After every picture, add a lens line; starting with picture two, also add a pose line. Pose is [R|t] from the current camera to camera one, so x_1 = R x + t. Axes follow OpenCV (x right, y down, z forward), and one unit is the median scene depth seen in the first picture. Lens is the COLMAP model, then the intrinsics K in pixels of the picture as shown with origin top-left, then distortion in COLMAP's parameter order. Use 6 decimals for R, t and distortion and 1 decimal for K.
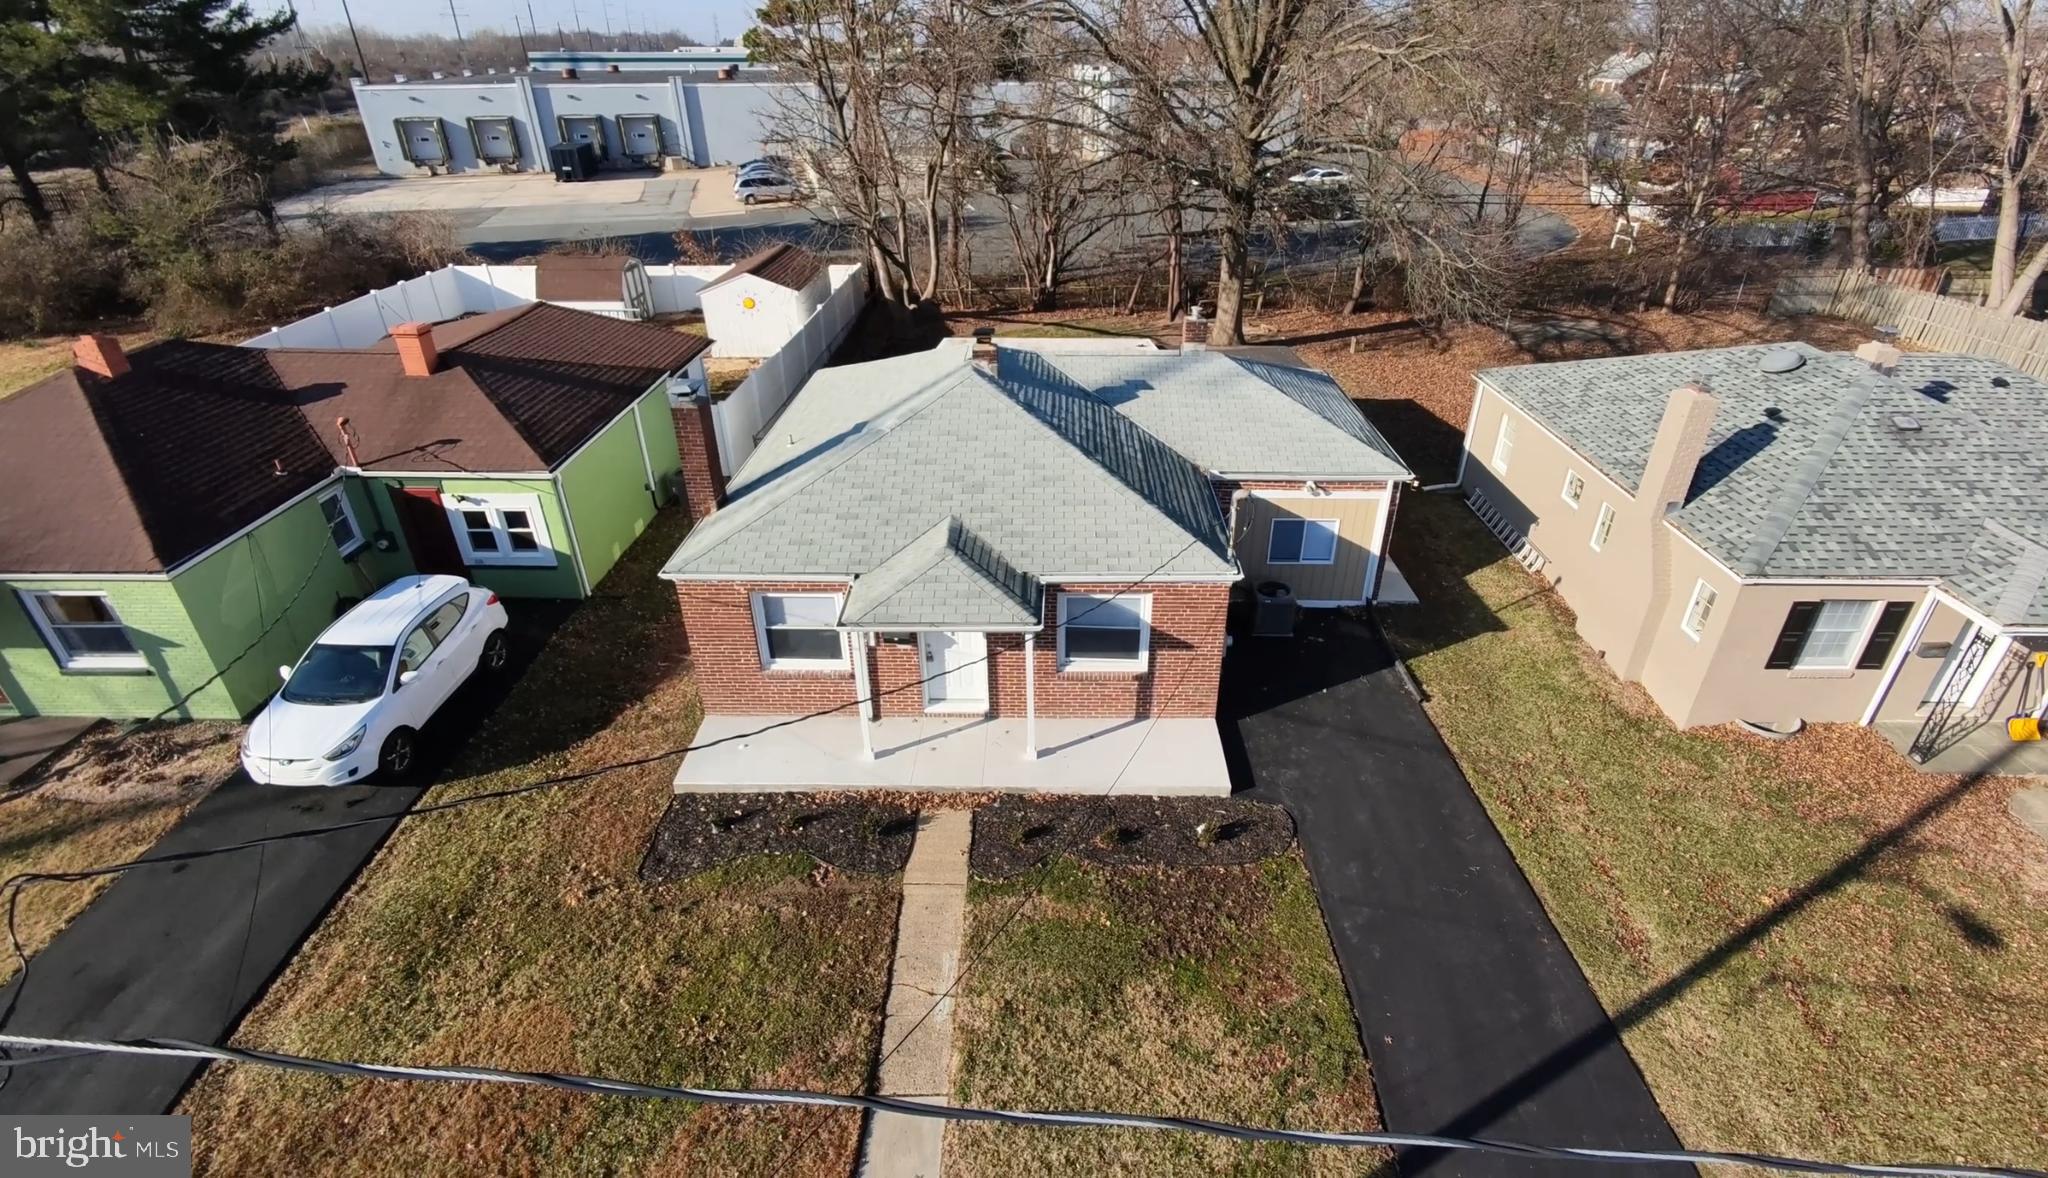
lens RADIAL K [[948.6, 0, 1031.0], [0, 948.6, 586.6], [0, 0, 1]] dist [0.000411, 0.000062]
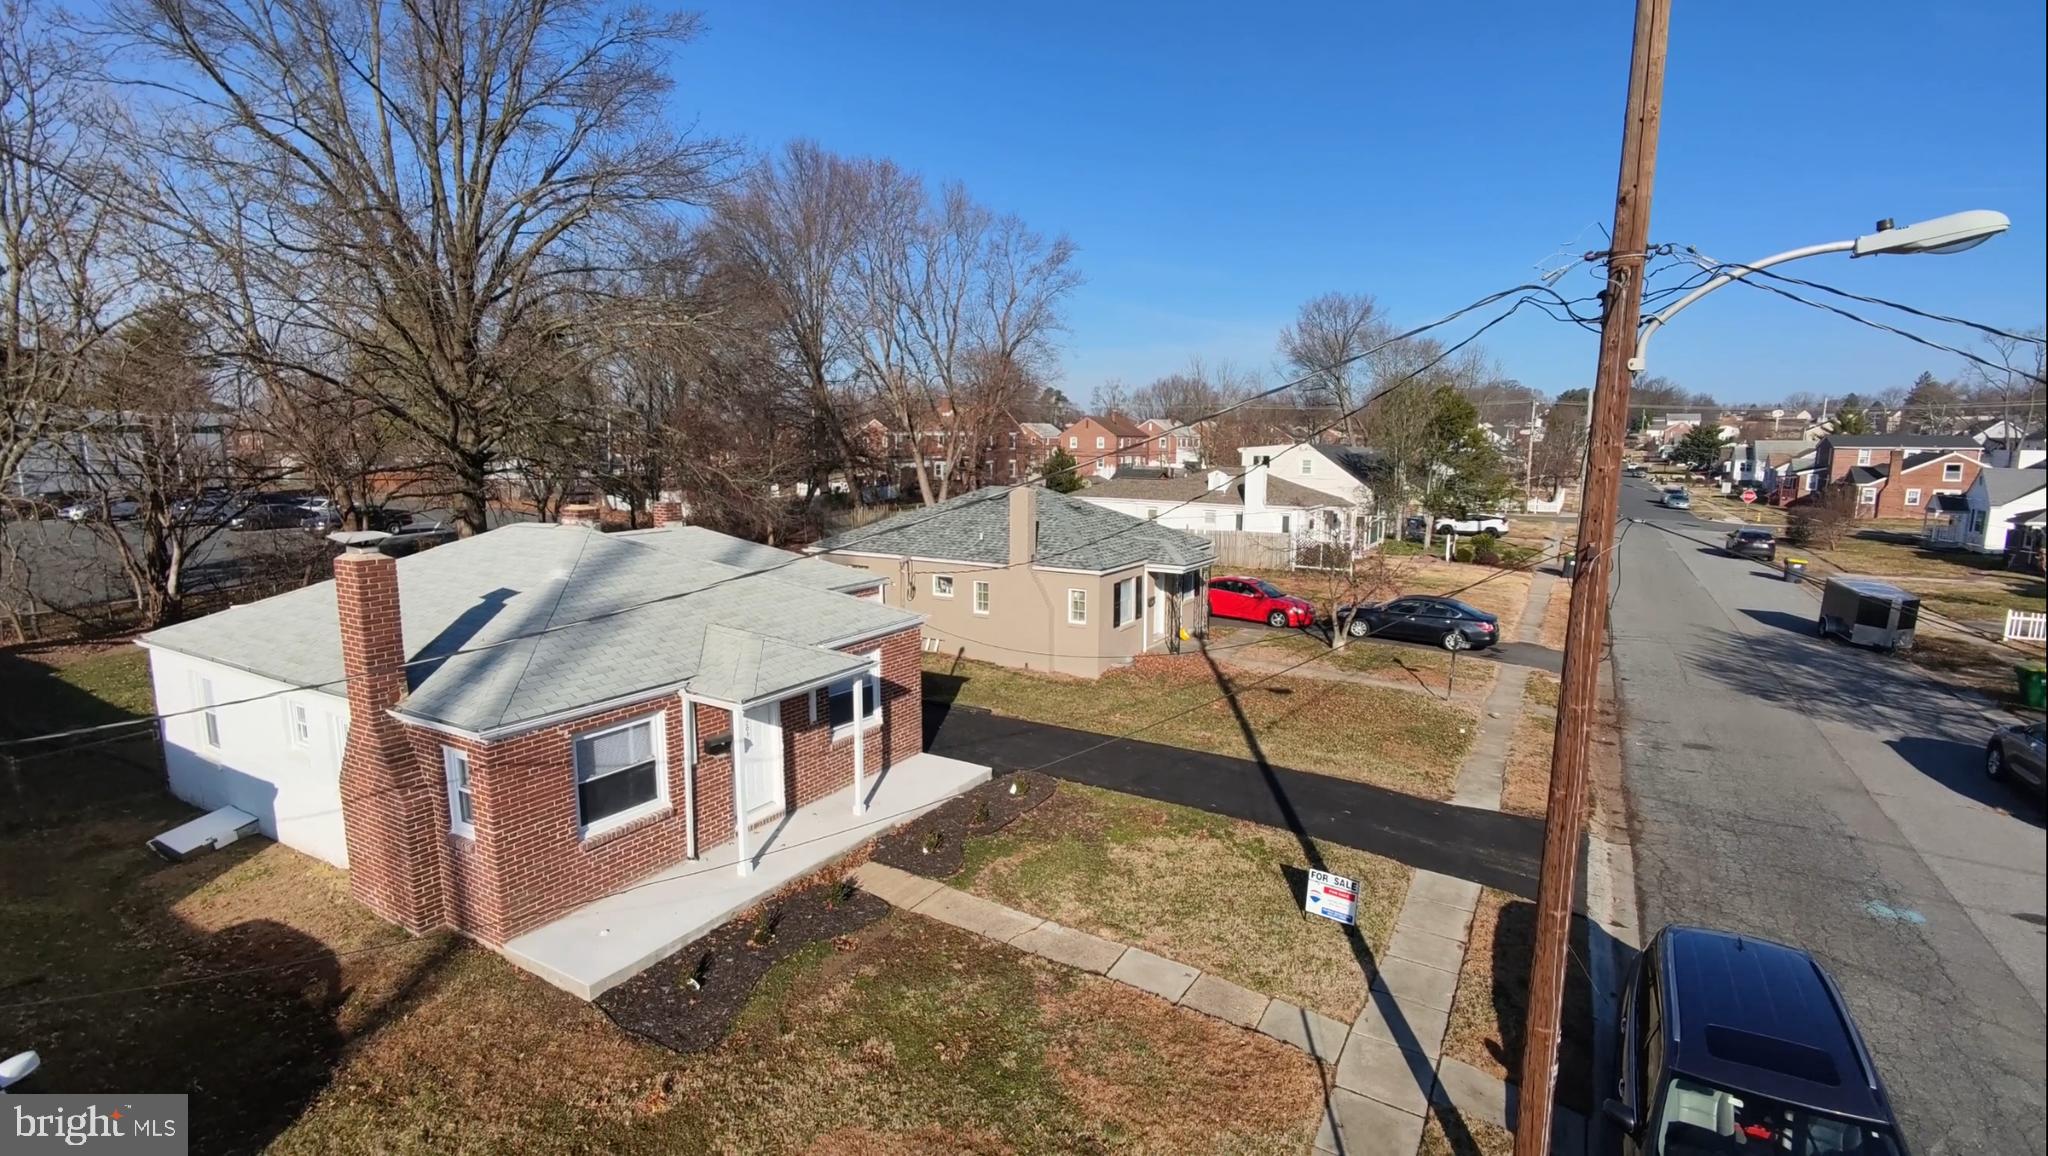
lens RADIAL K [[974.2, 0, 1022.1], [0, 974.2, 576.7], [0, 0, 1]] dist [-0.000297, -0.000011]
pose [[0.506254, -0.119421, 0.854076, -0.778057], [0.421014, 0.898550, -0.123917, 0.147327], [-0.752631, 0.422312, 0.505173, 0.198835]]
